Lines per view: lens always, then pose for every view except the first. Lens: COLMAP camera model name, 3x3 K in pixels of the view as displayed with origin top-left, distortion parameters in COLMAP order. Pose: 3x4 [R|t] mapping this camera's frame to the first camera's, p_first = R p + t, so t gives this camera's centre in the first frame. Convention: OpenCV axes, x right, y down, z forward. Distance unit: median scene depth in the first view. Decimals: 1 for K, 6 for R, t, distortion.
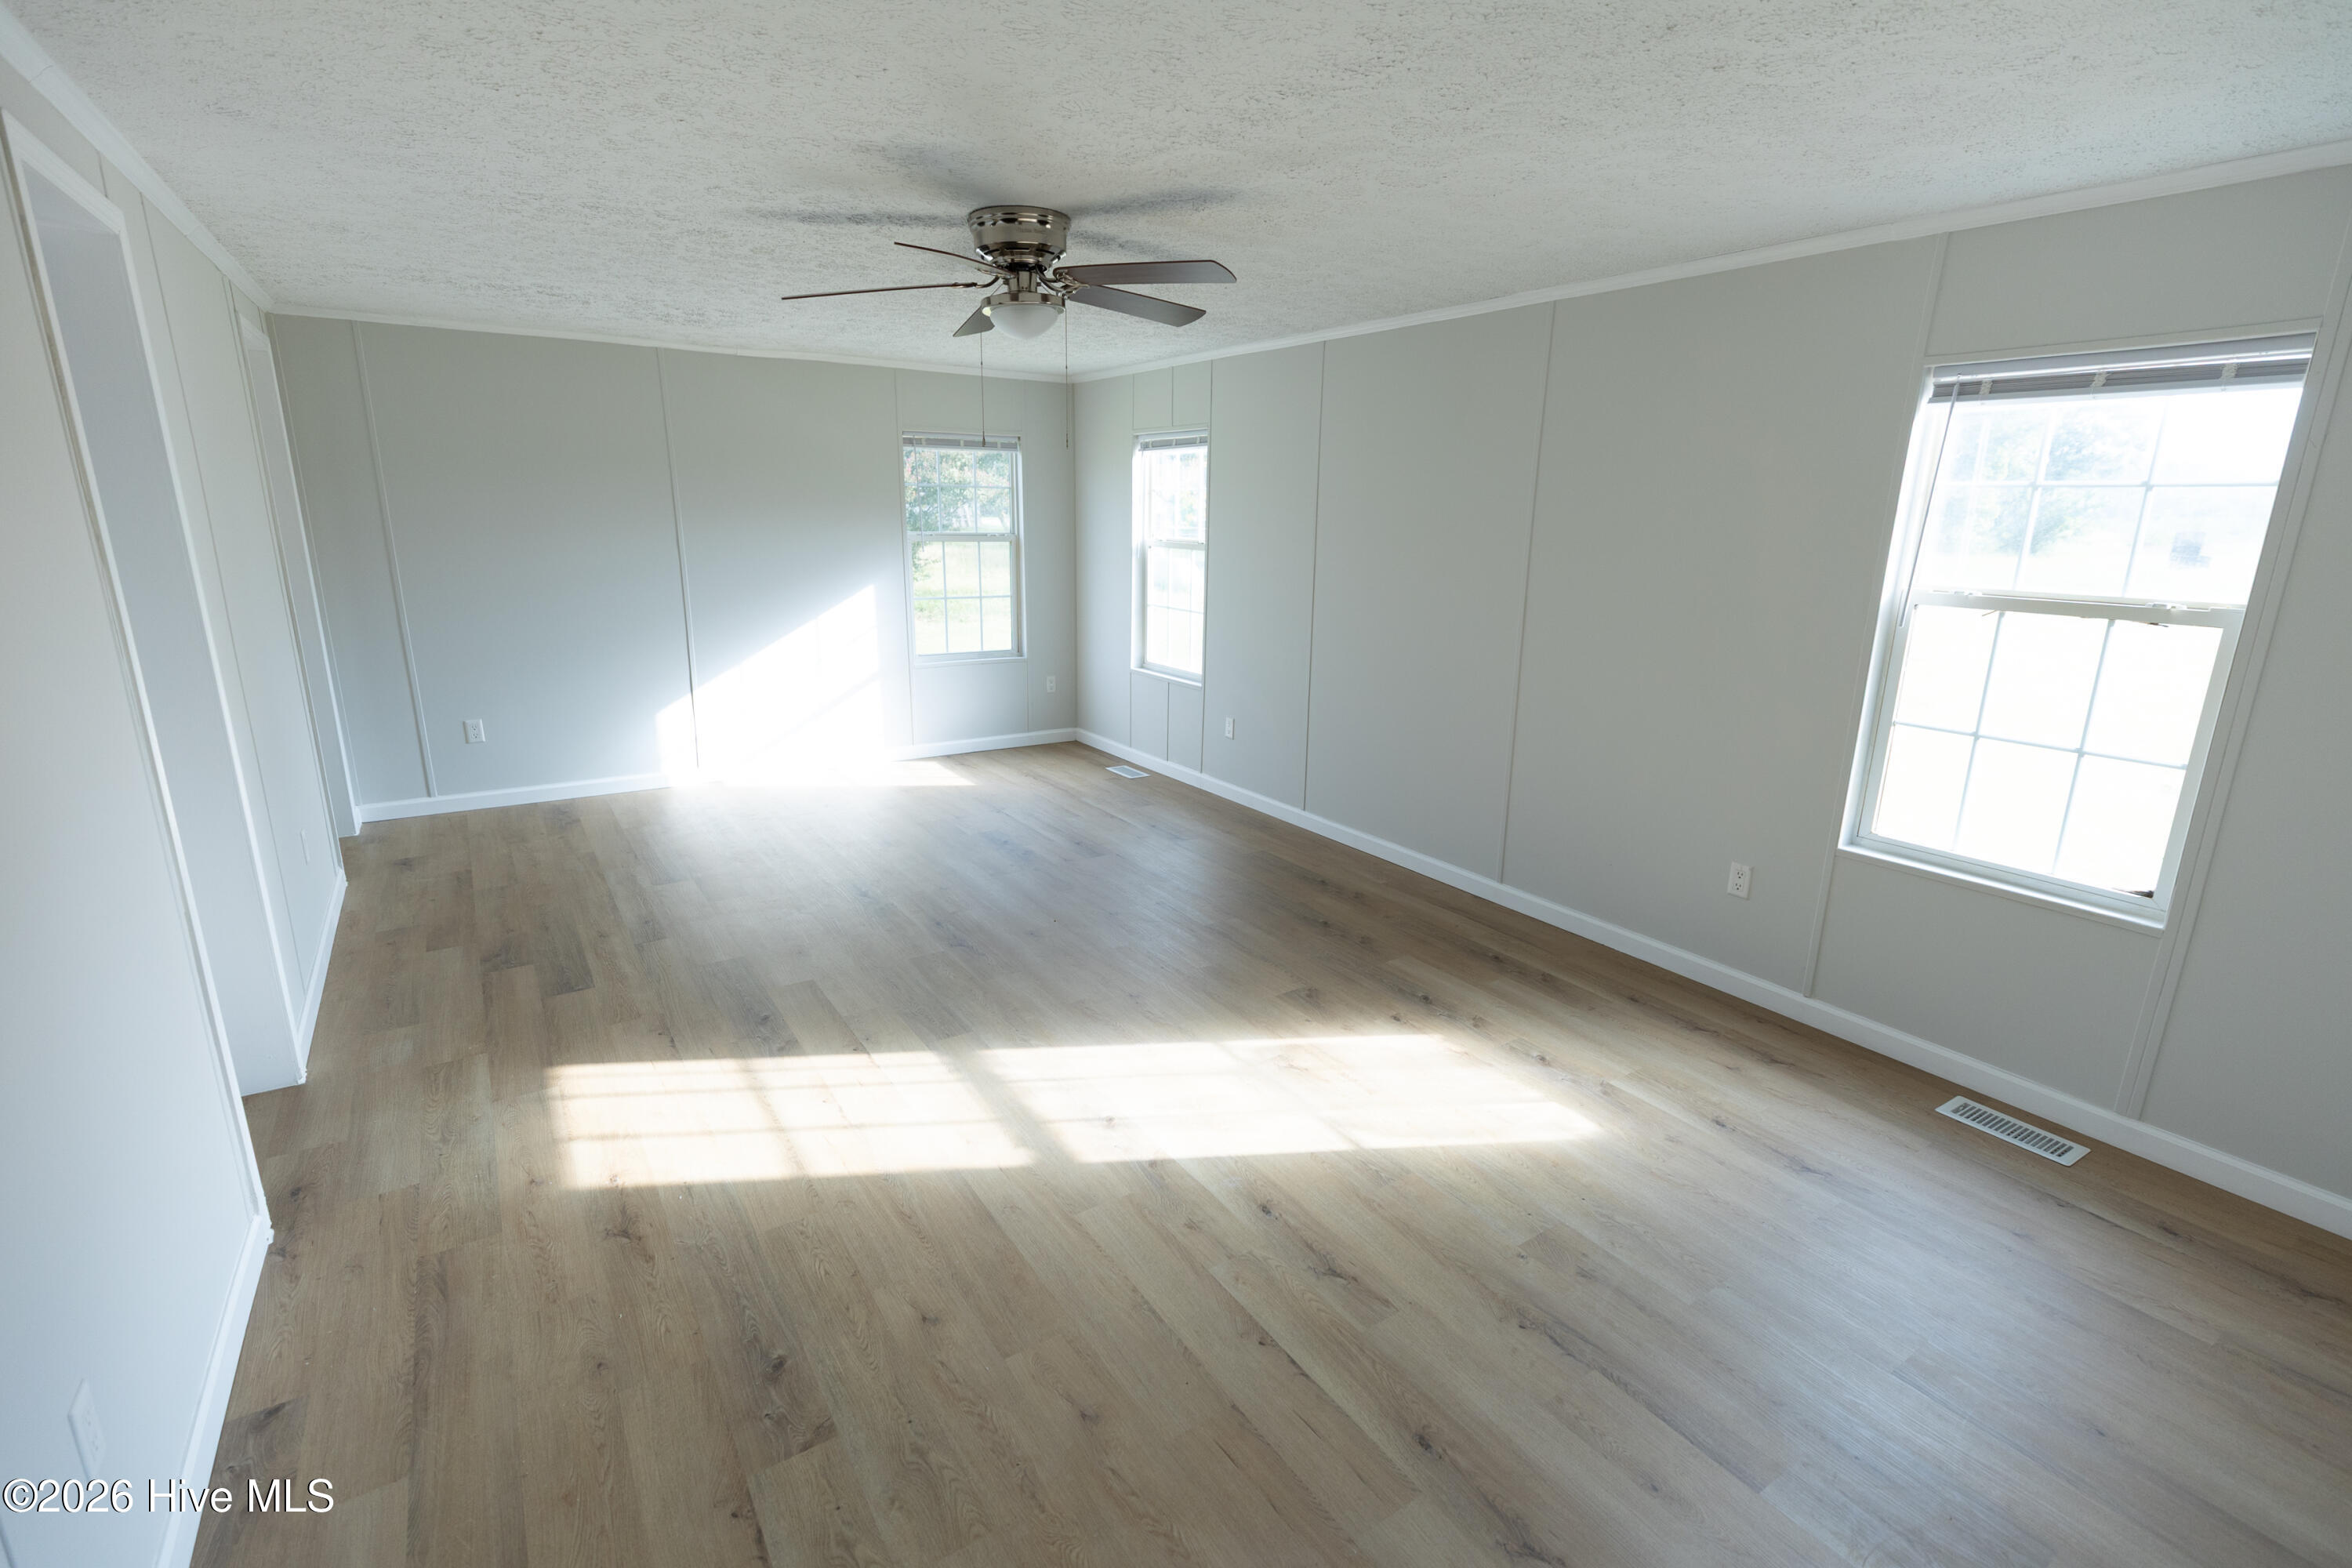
lens RADIAL K [[1066.4, 0, 1167.7], [0, 1066.4, 783.9], [0, 0, 1]] dist [0.003575, 0.000368]
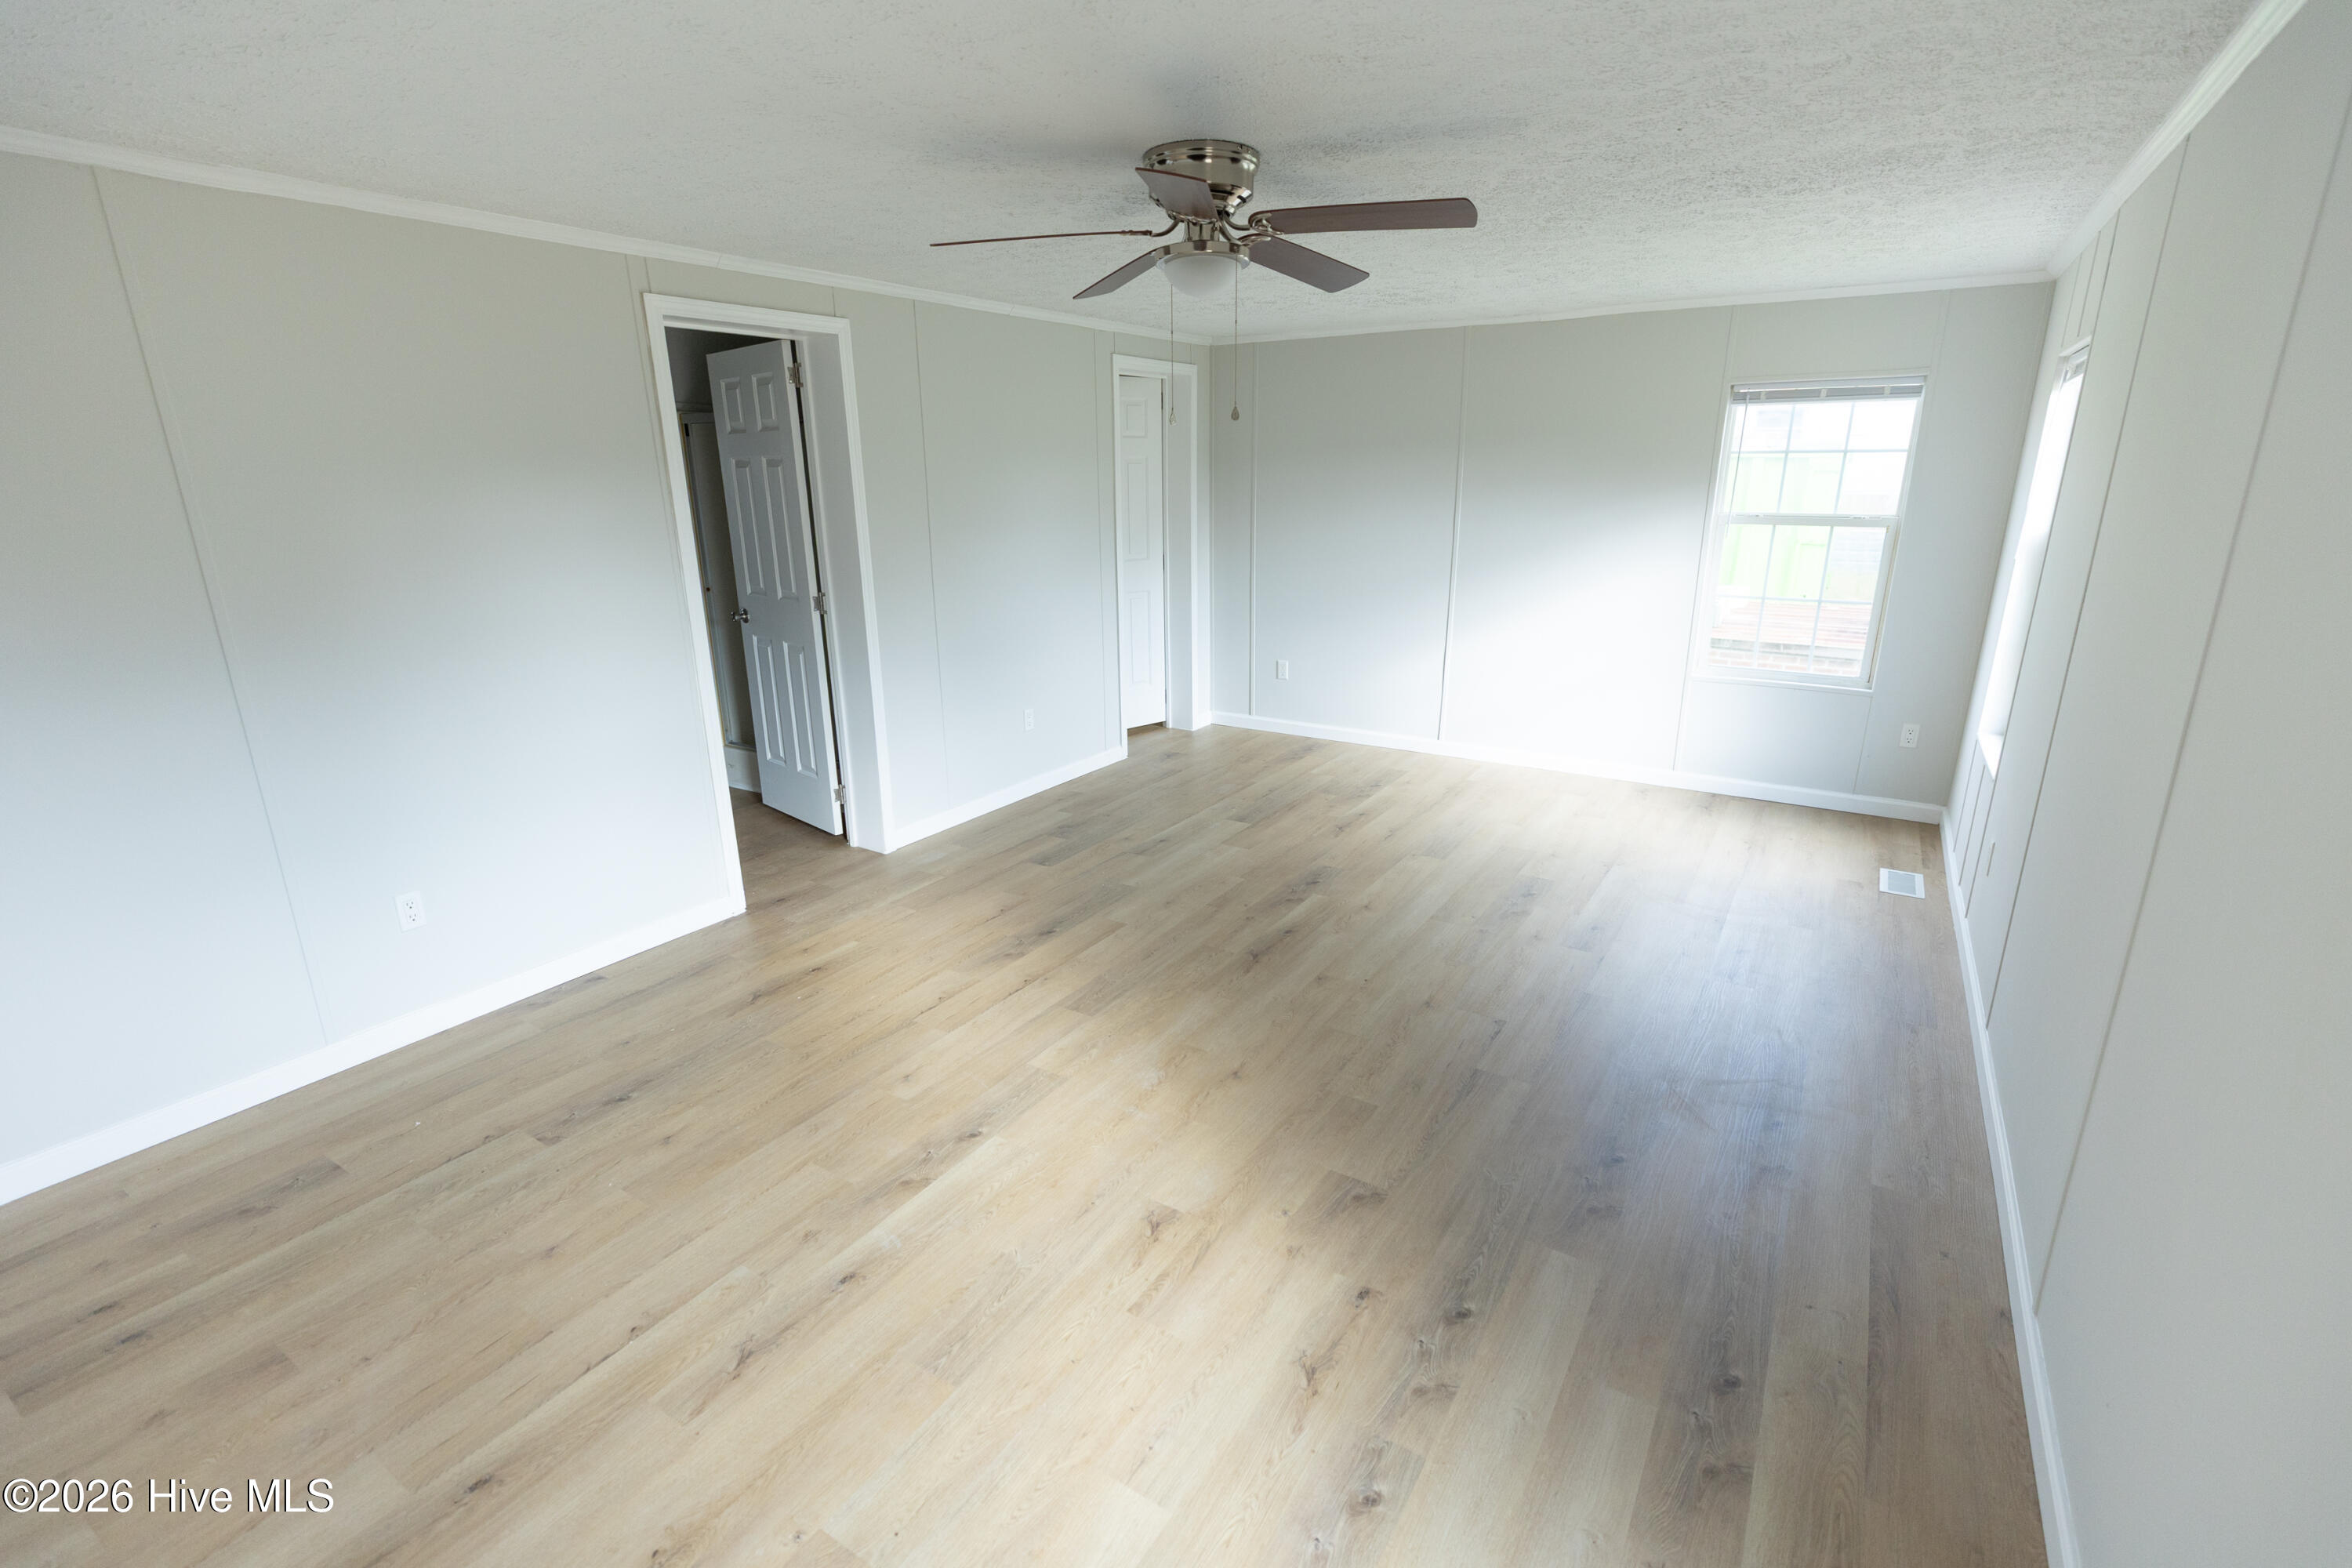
lens RADIAL K [[1066.4, 0, 1167.7], [0, 1066.4, 783.9], [0, 0, 1]] dist [0.003575, 0.000368]
pose [[0.411041, 0.241015, -0.879180, 0.666395], [-0.217779, 0.962455, 0.162026, -0.153418], [0.885222, 0.124868, 0.448097, 0.586749]]
